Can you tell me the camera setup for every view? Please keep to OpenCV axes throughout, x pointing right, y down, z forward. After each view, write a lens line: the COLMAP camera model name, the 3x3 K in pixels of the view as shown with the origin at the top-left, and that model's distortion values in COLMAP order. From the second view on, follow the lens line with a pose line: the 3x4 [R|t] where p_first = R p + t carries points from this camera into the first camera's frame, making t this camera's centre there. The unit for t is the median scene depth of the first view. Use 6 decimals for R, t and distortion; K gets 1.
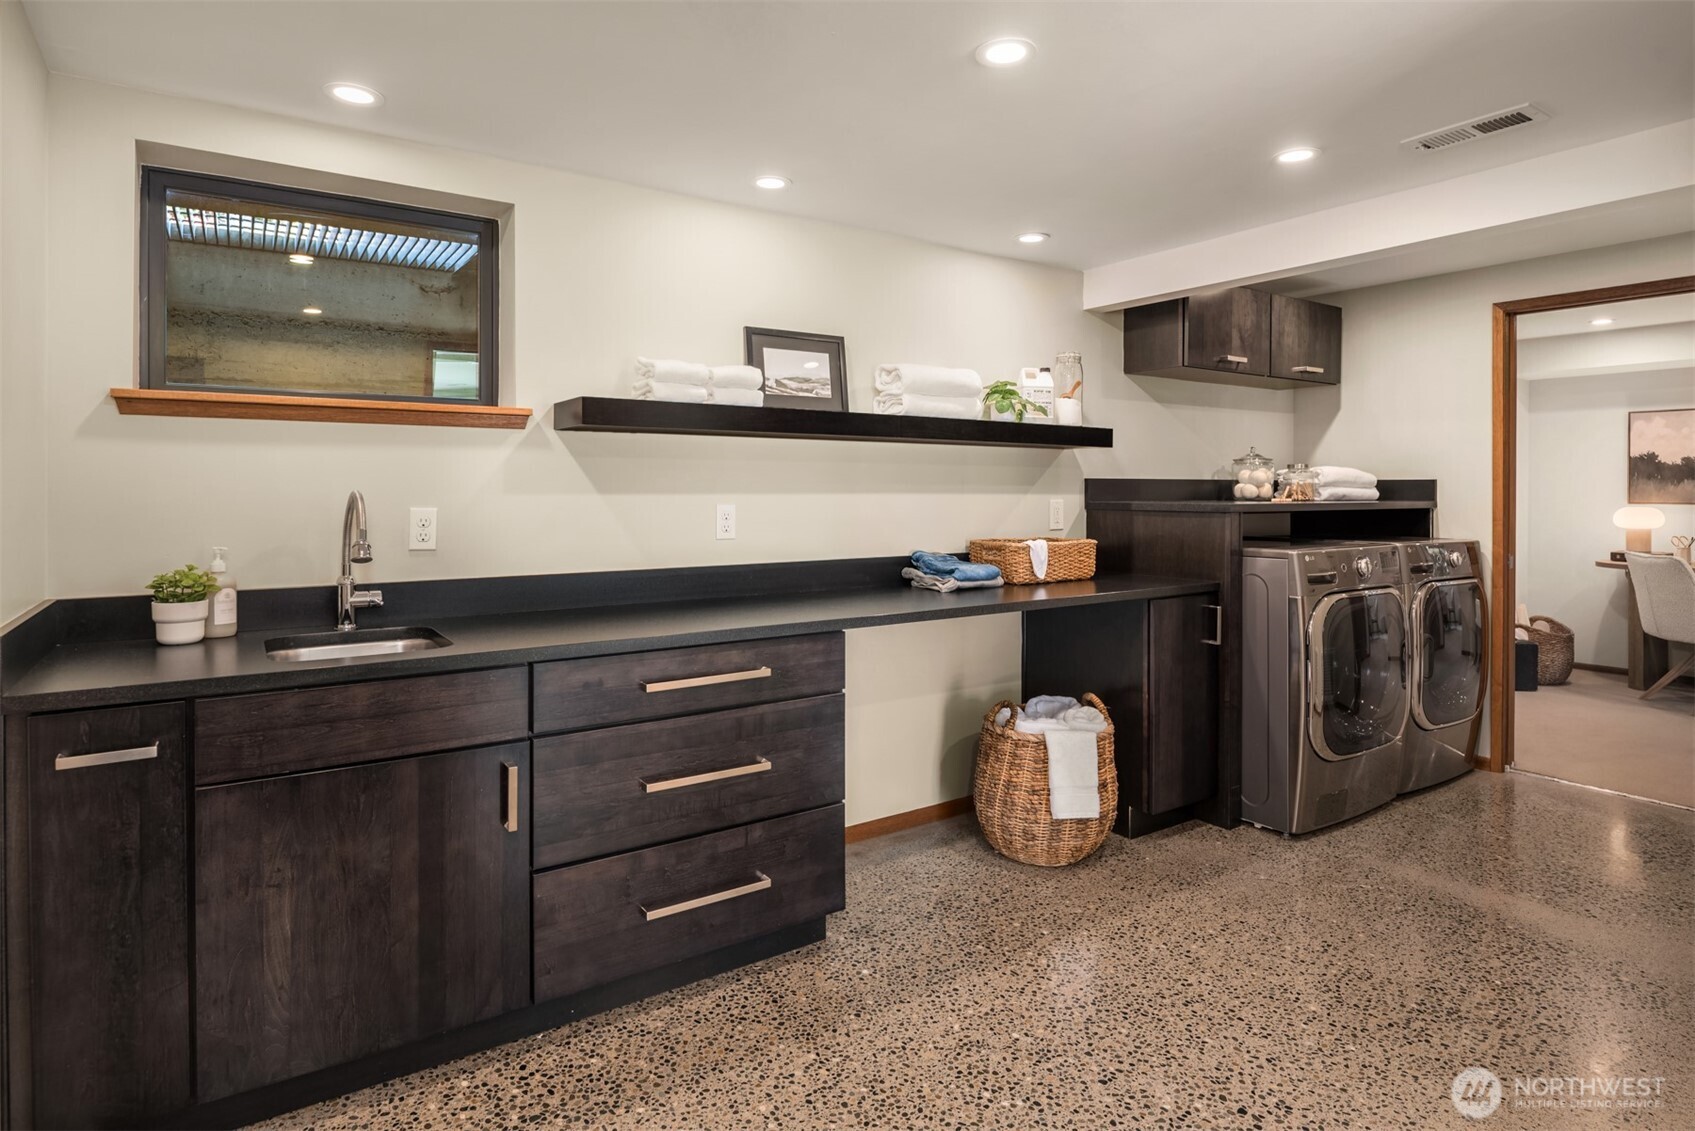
lens RADIAL K [[916.0, 0, 843.4], [0, 916.0, 497.6], [0, 0, 1]] dist [-0.004214, -0.002839]
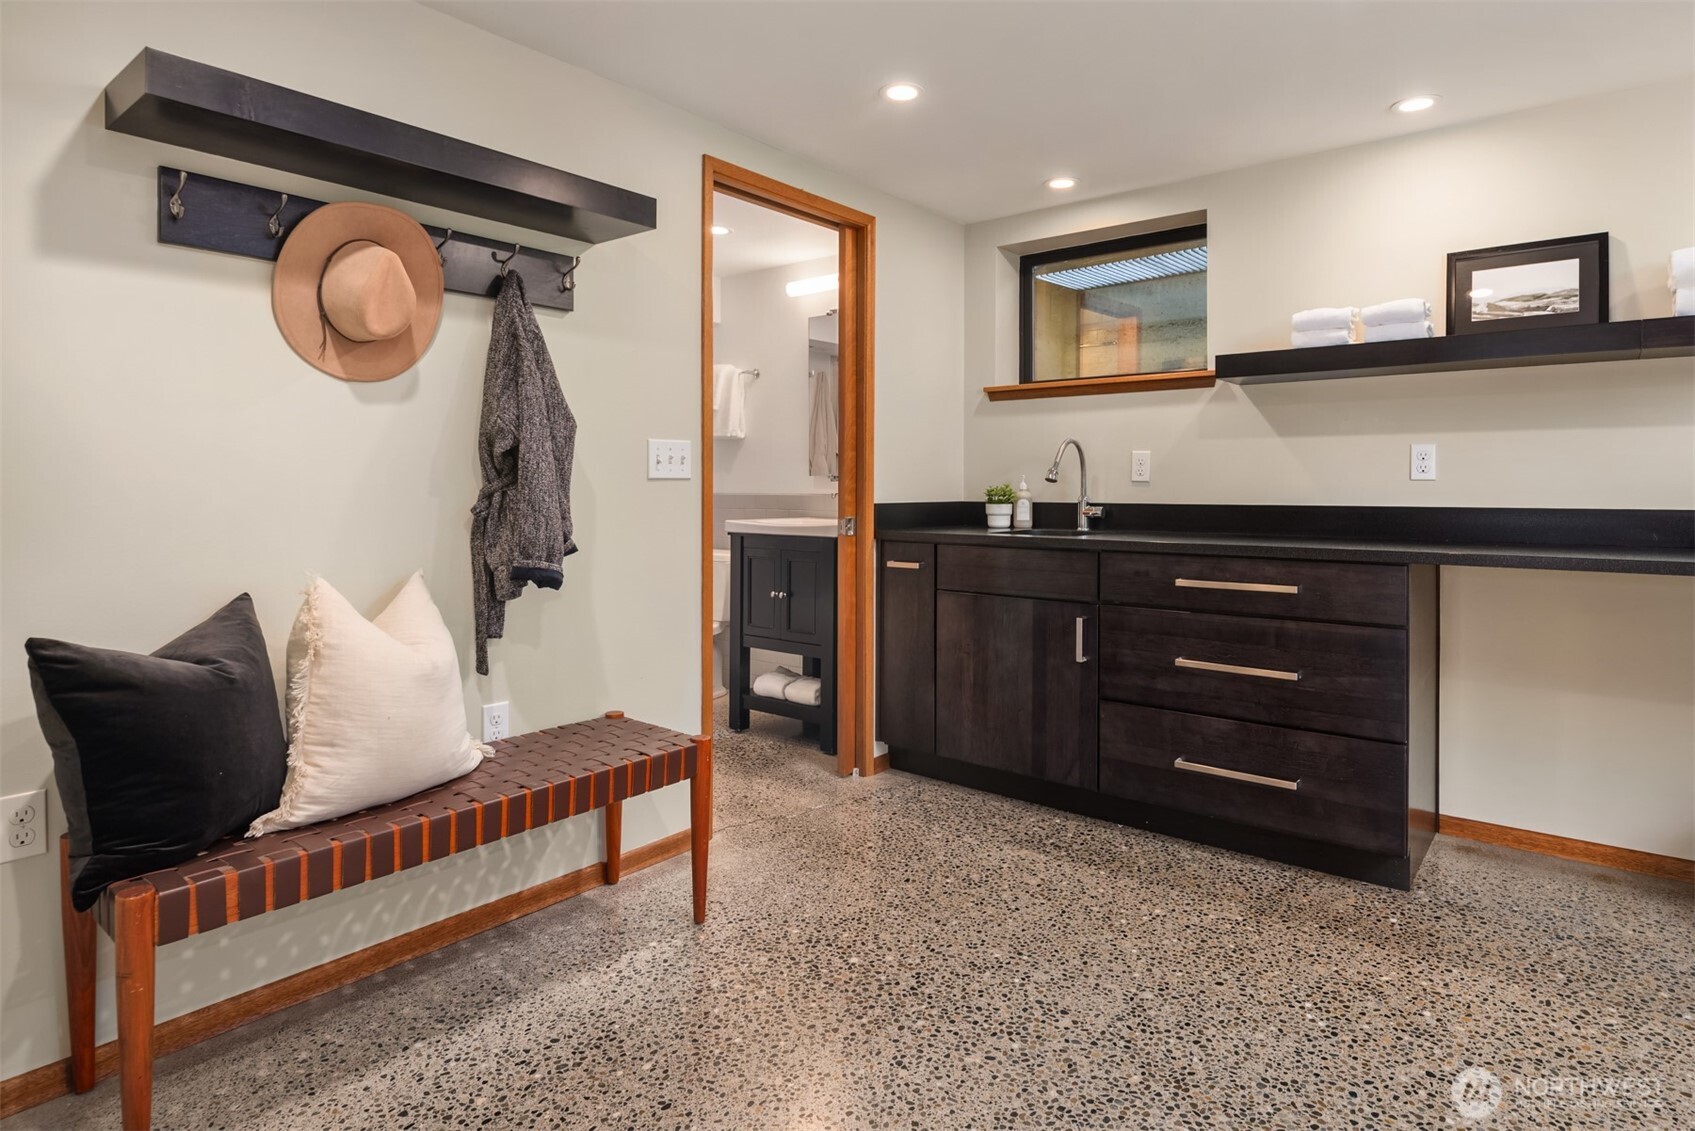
lens RADIAL K [[916.0, 0, 851.7], [0, 916.0, 491.0], [0, 0, 1]] dist [-0.004214, -0.002839]
pose [[0.293613, 0.005175, -0.955910, 0.816297], [-0.008116, 0.999963, 0.002921, 0.078340], [0.955890, 0.006901, 0.293644, 0.191147]]
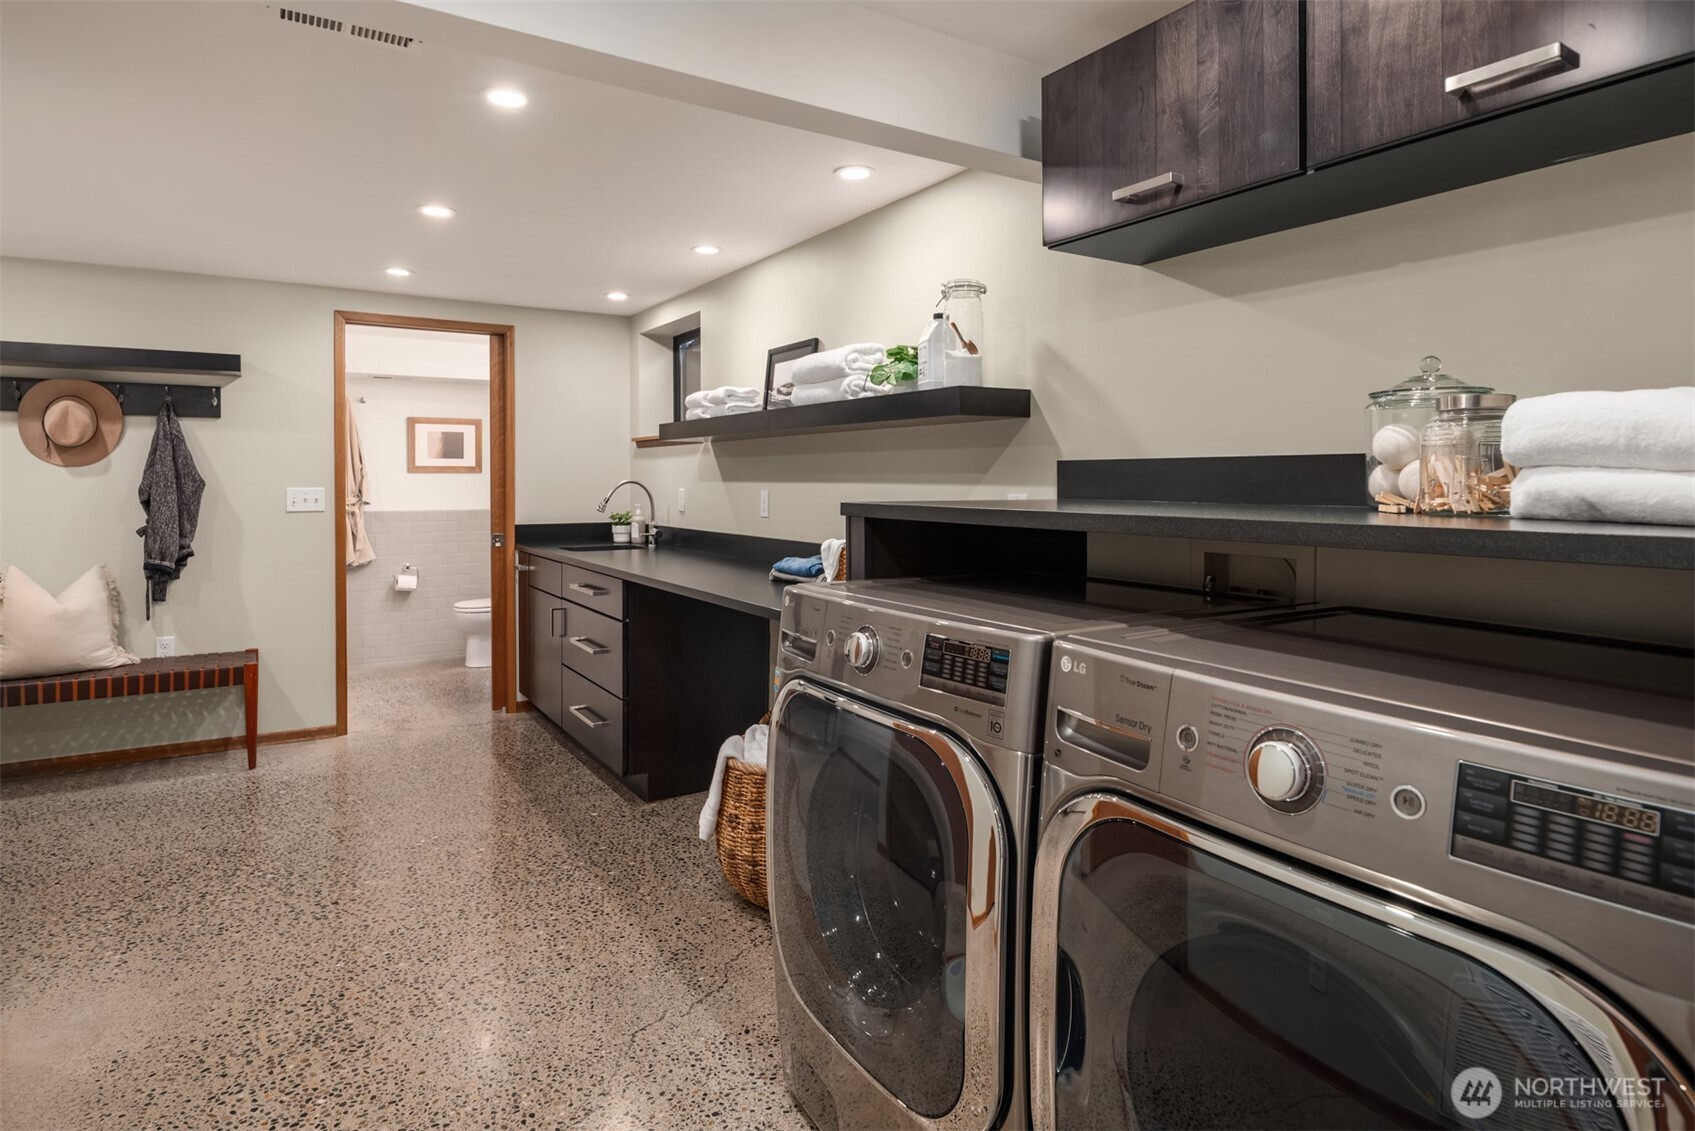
lens RADIAL K [[916.0, 0, 852.2], [0, 916.0, 486.0], [0, 0, 1]] dist [-0.004214, -0.002839]
pose [[-0.016873, 0.005759, -0.999841, 1.548718], [-0.010549, 0.999927, 0.005937, -0.010269], [0.999802, 0.010647, -0.016811, 1.518923]]
